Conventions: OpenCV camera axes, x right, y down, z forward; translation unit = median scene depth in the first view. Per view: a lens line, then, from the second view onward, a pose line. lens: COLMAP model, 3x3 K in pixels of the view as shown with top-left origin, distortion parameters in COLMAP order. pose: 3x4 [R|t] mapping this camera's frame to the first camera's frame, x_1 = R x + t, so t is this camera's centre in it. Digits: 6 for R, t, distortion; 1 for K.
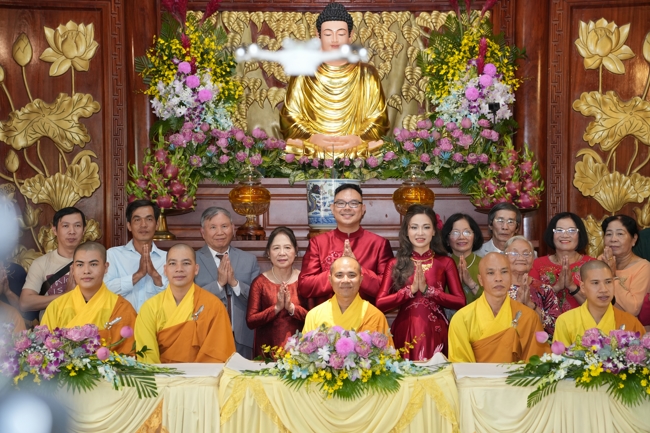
lens RADIAL K [[1291.8, 0, 325.0], [0, 1291.8, 216.5], [0, 0, 1]] dist [0.571359, 0.493701]
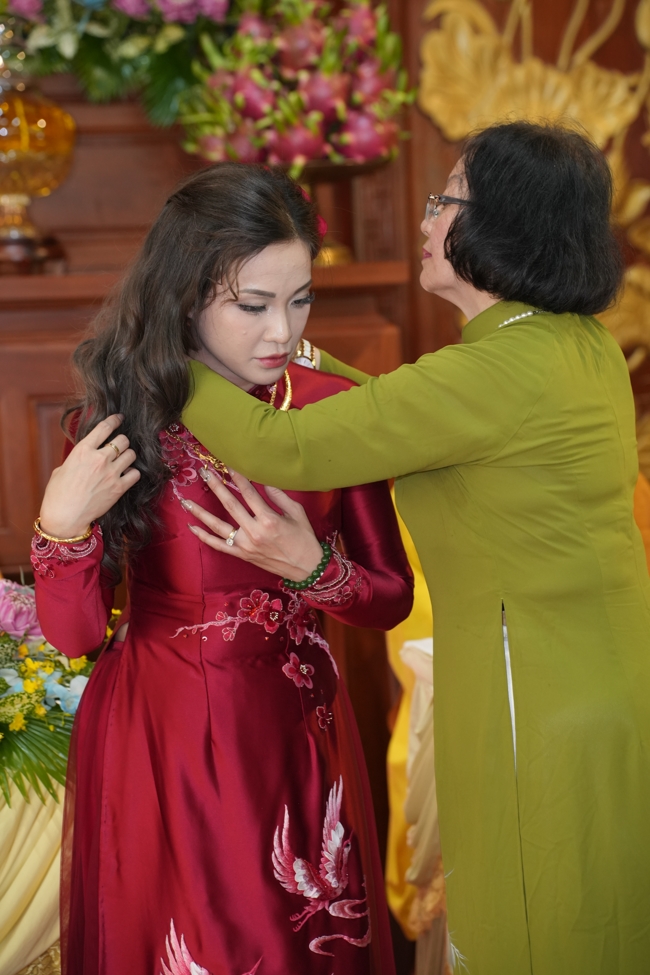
lens RADIAL K [[2791.1, 0, 325.0], [0, 2791.1, 487.5], [0, 0, 1]] dist [1.240836, -0.876783]
pose [[0.965818, -0.063282, 0.251379, -0.031643], [0.044272, 0.995765, 0.080575, 0.015154], [-0.255413, -0.066691, 0.964529, 0.296953]]
